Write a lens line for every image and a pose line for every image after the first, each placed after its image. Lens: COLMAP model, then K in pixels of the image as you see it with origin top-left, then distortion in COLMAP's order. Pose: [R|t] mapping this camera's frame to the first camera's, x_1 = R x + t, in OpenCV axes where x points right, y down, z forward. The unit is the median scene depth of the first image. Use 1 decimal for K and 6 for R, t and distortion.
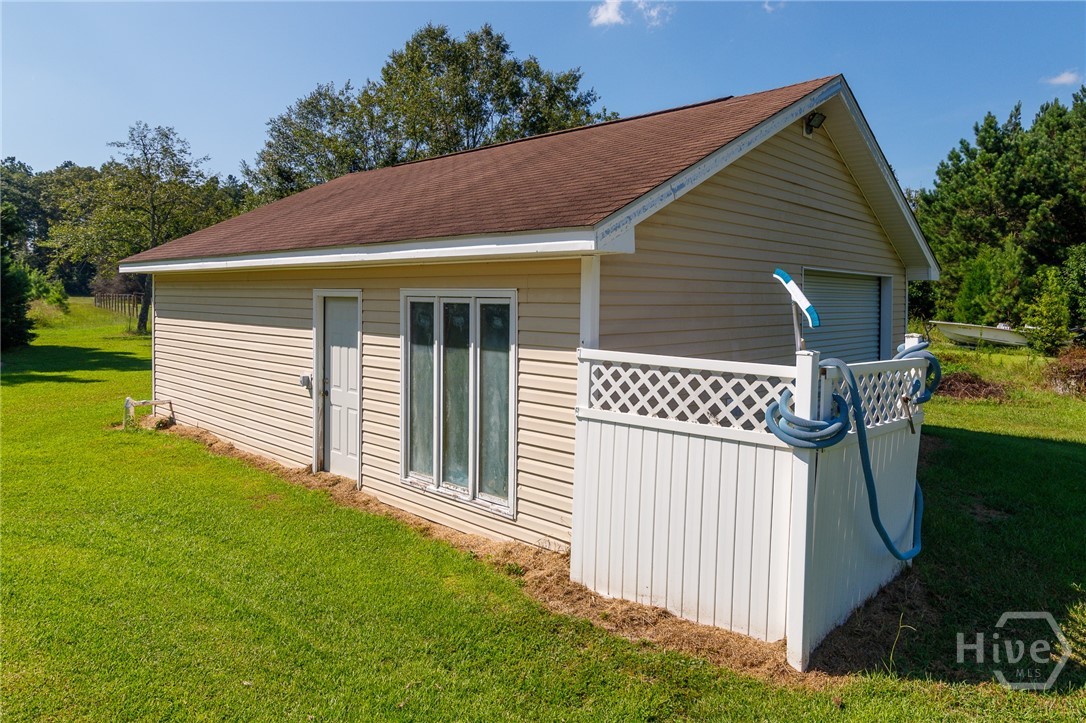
lens RADIAL K [[678.5, 0, 625.8], [0, 678.5, 315.7], [0, 0, 1]] dist [0.003187, 0.000249]
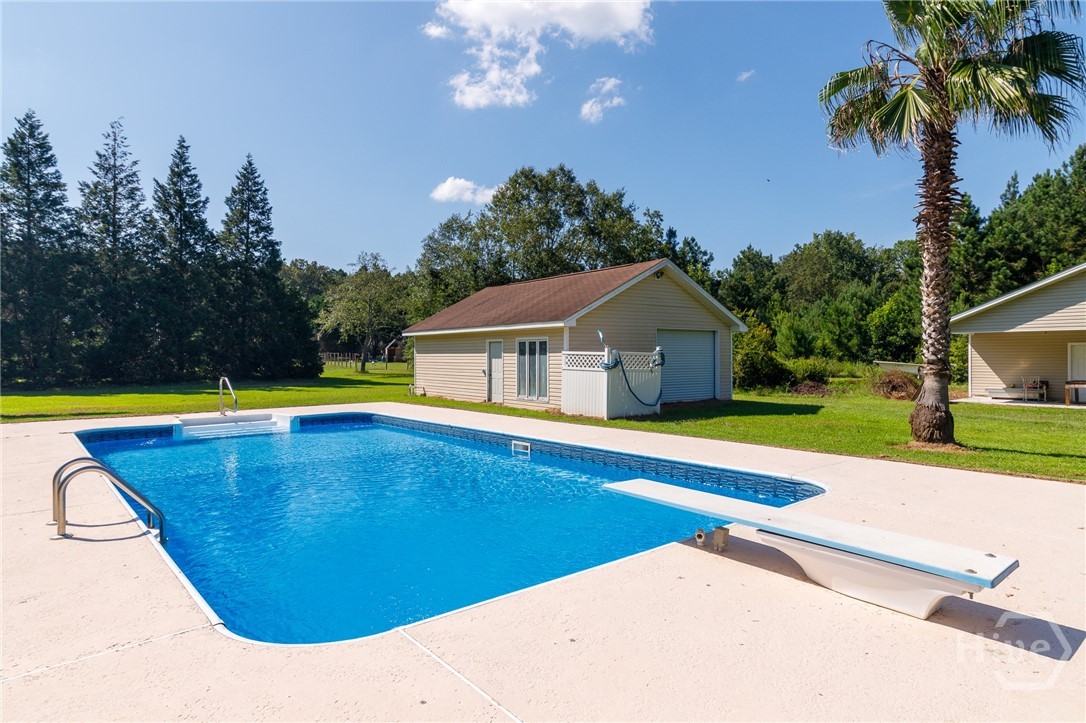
lens RADIAL K [[603.2, 0, 543.0], [0, 603.2, 361.5], [0, 0, 1]] dist [-0.002556, -0.000026]
pose [[0.969211, -0.011224, -0.245974, 0.425930], [0.007298, 0.999831, -0.016865, 0.104647], [0.246122, 0.014551, 0.969130, -1.496189]]
